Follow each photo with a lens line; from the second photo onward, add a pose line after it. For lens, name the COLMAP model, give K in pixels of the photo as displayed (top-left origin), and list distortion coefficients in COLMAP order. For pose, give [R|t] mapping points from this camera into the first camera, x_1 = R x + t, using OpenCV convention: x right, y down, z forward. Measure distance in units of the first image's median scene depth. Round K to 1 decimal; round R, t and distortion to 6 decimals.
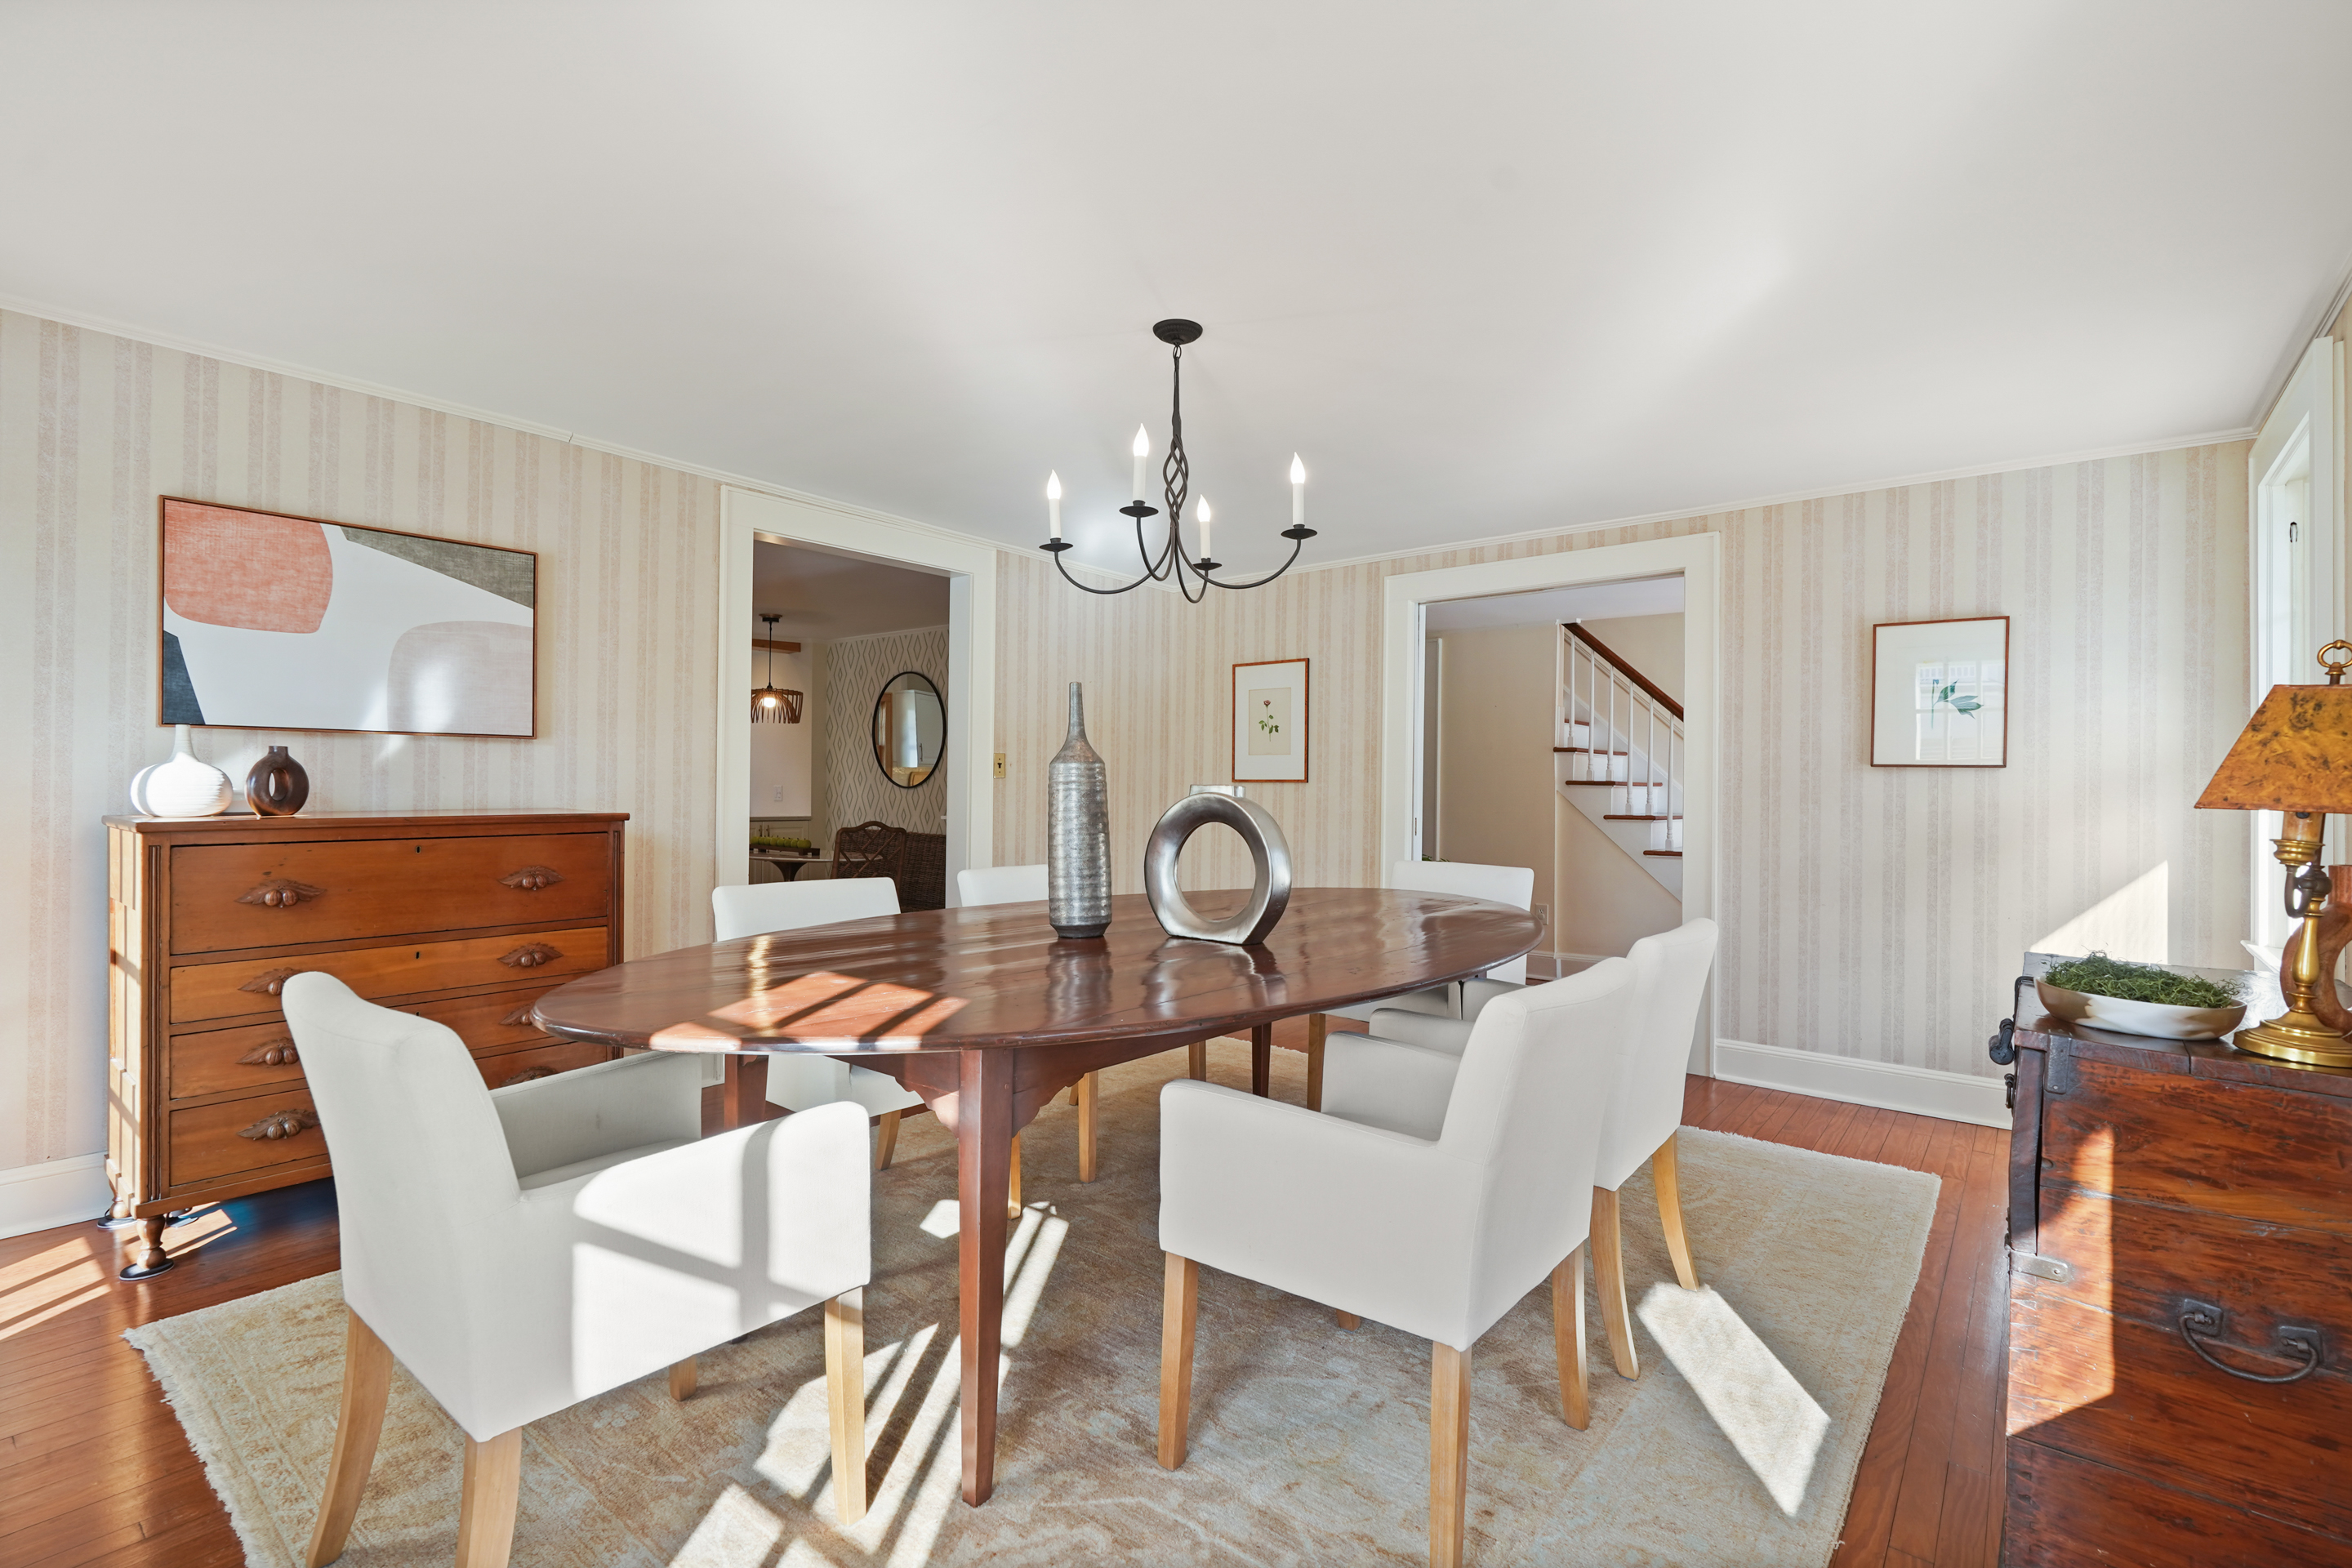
lens RADIAL K [[1085.4, 0, 1179.8], [0, 1085.4, 787.2], [0, 0, 1]] dist [-0.000673, -0.000632]
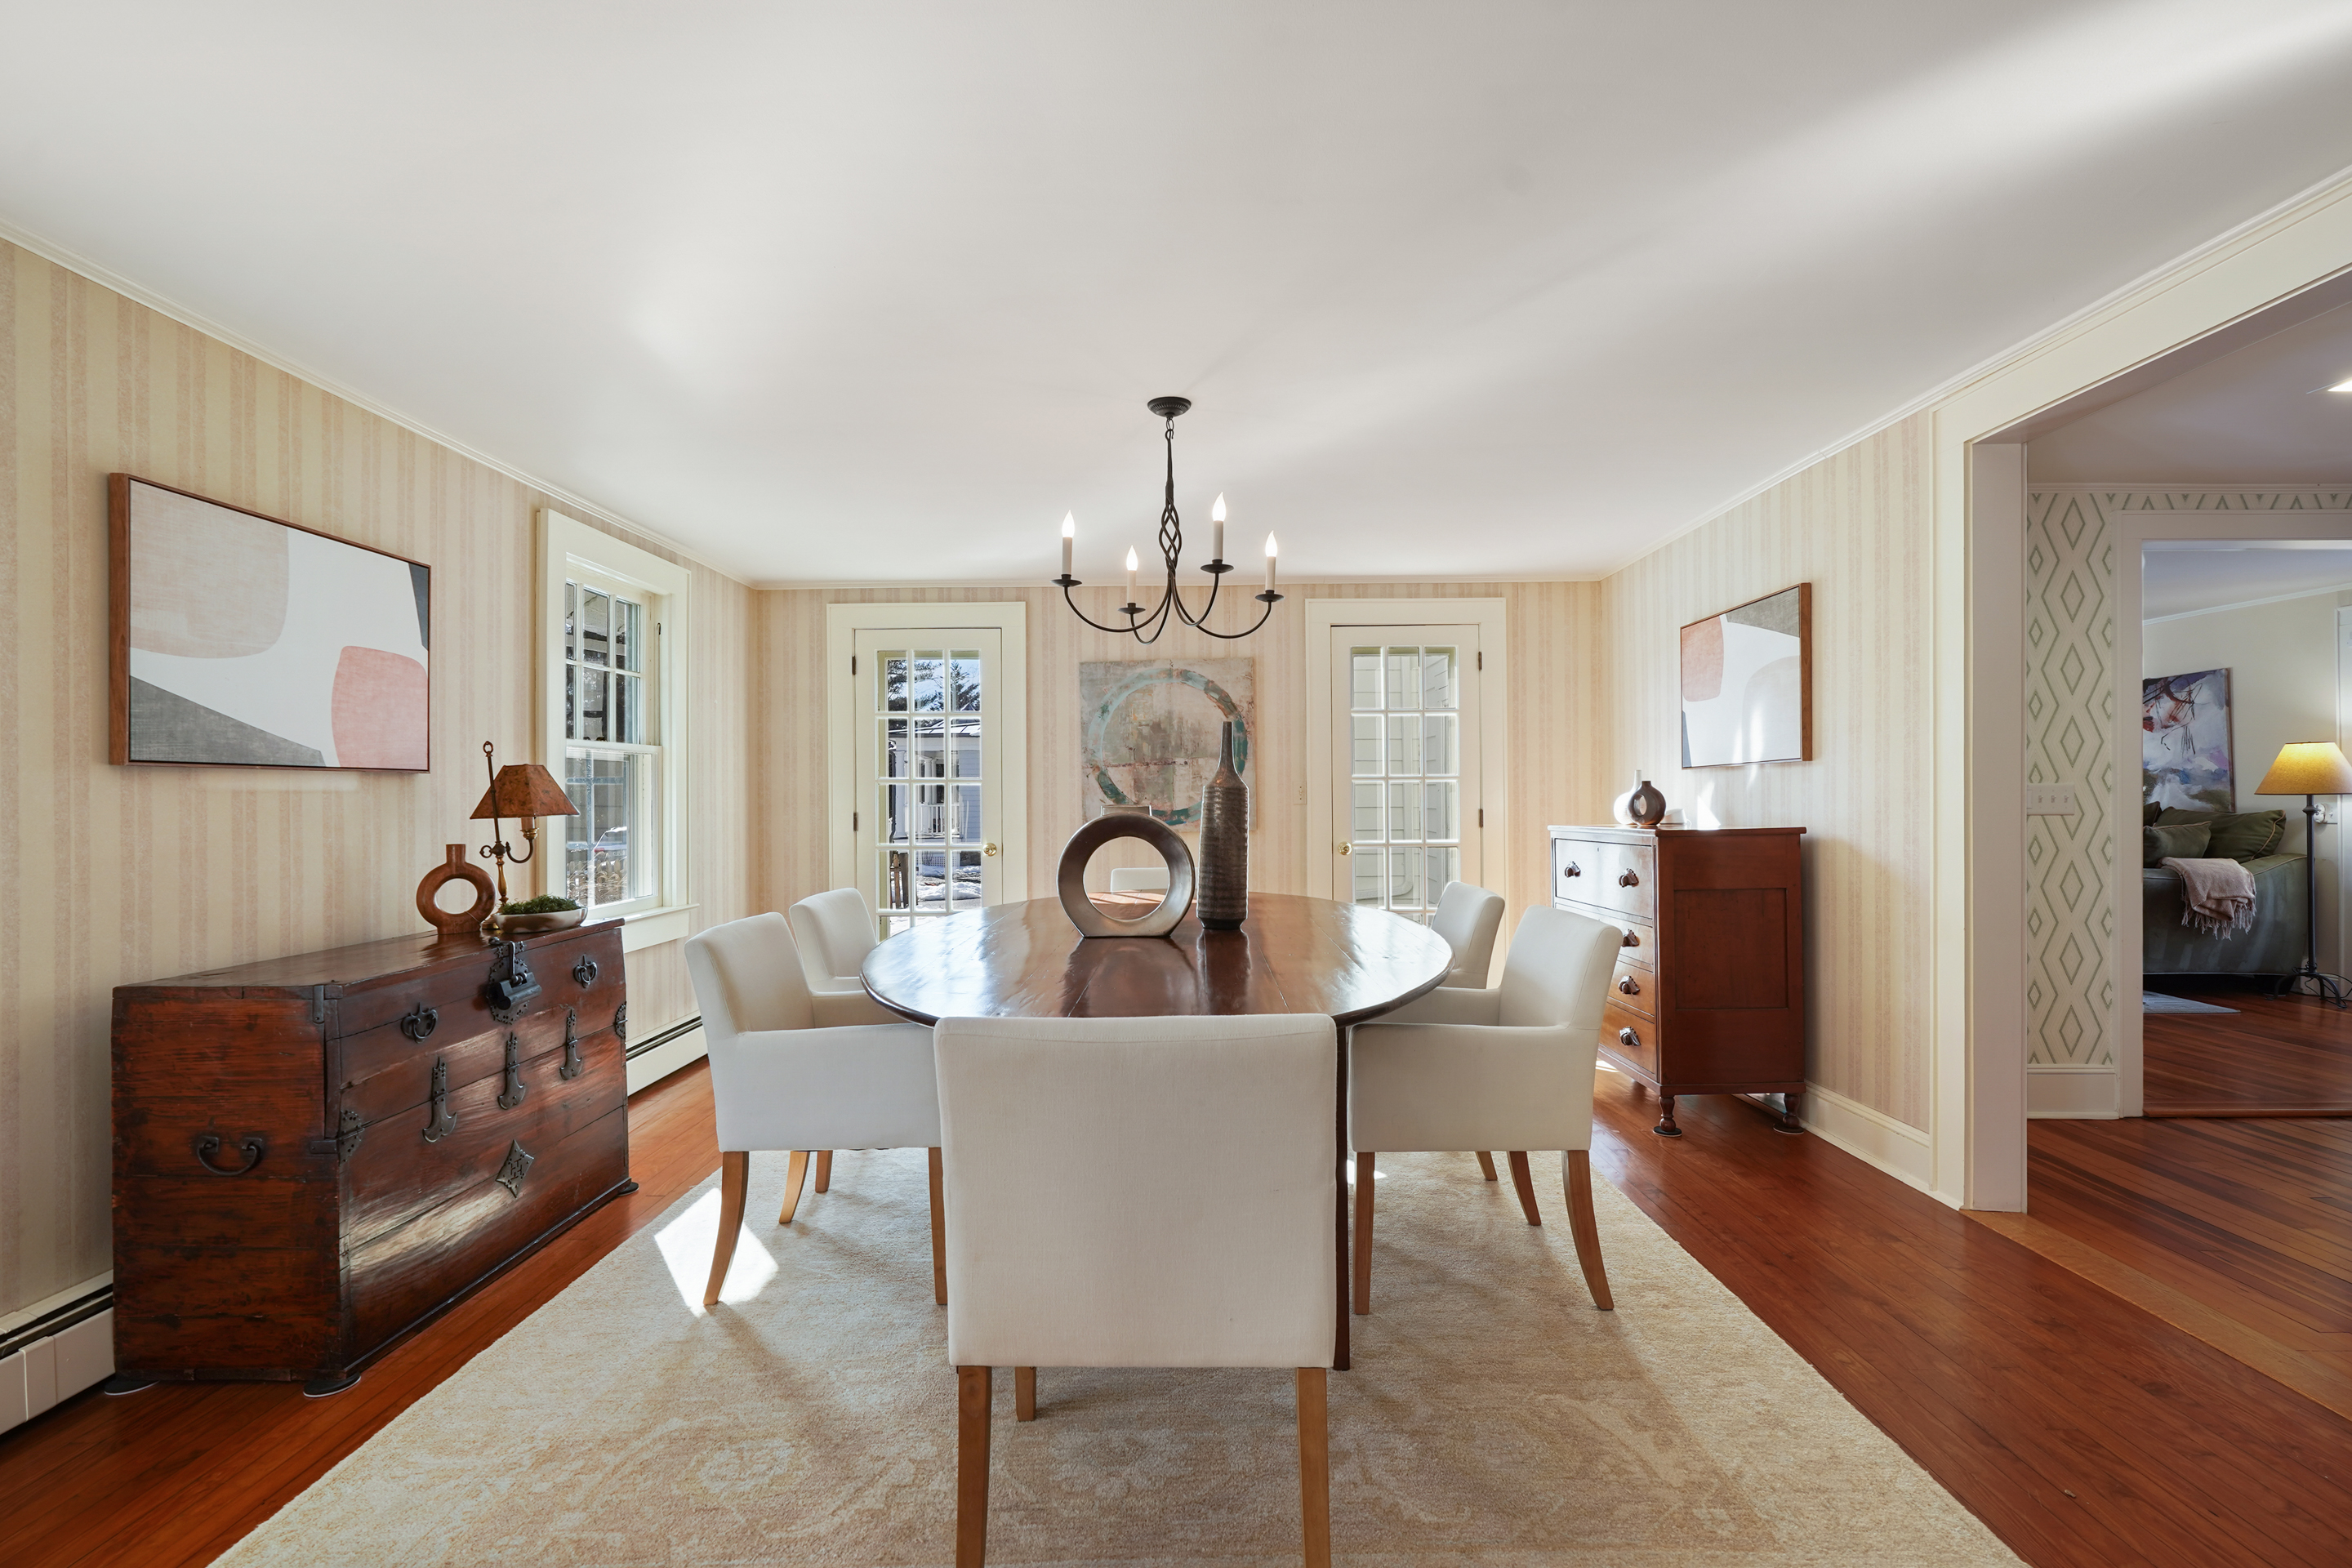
lens RADIAL K [[1085.4, 0, 1176.6], [0, 1085.4, 794.4], [0, 0, 1]] dist [-0.000673, -0.000632]
pose [[-0.788190, -0.003352, -0.615423, 0.474923], [0.000921, 0.999978, -0.006625, -0.004569], [0.615431, -0.005789, -0.788169, 1.306757]]
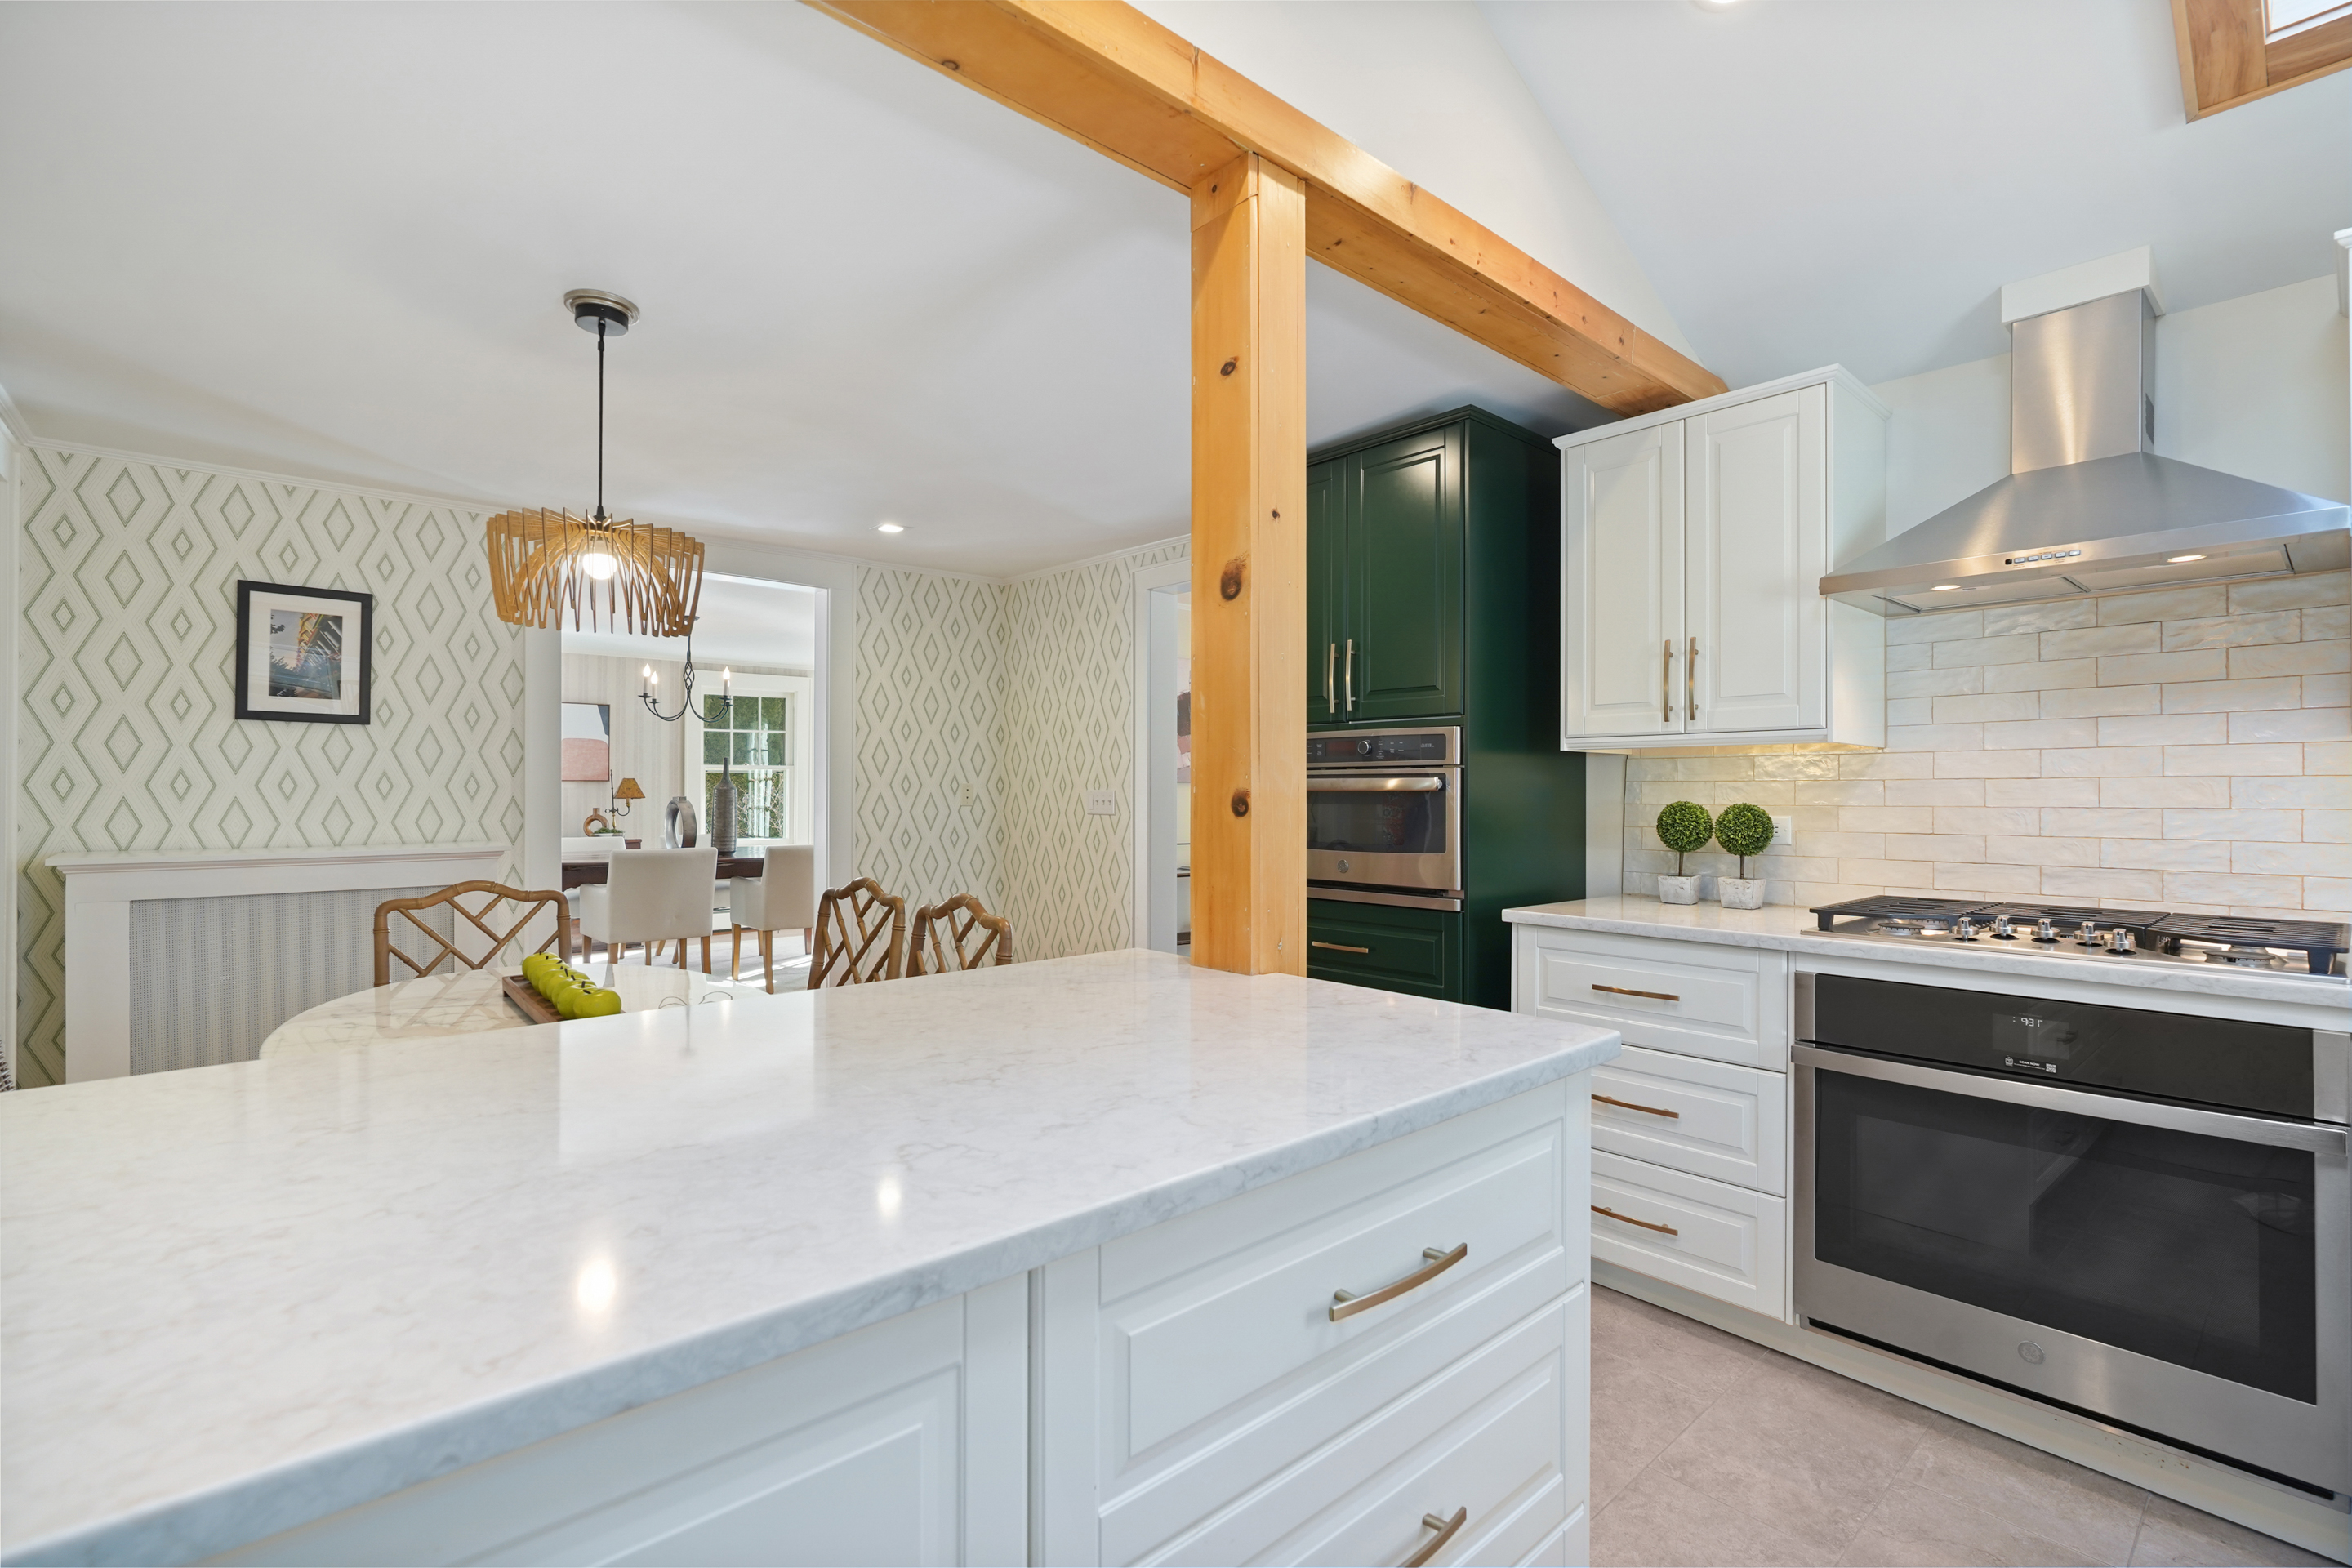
lens RADIAL K [[1085.4, 0, 1182.5], [0, 1085.4, 787.8], [0, 0, 1]] dist [-0.000673, -0.000632]
pose [[-0.983778, -0.011209, 0.179038, -1.073578], [-0.012114, 0.999919, -0.003961, -0.019036], [-0.178979, -0.006066, -0.983834, 2.243706]]
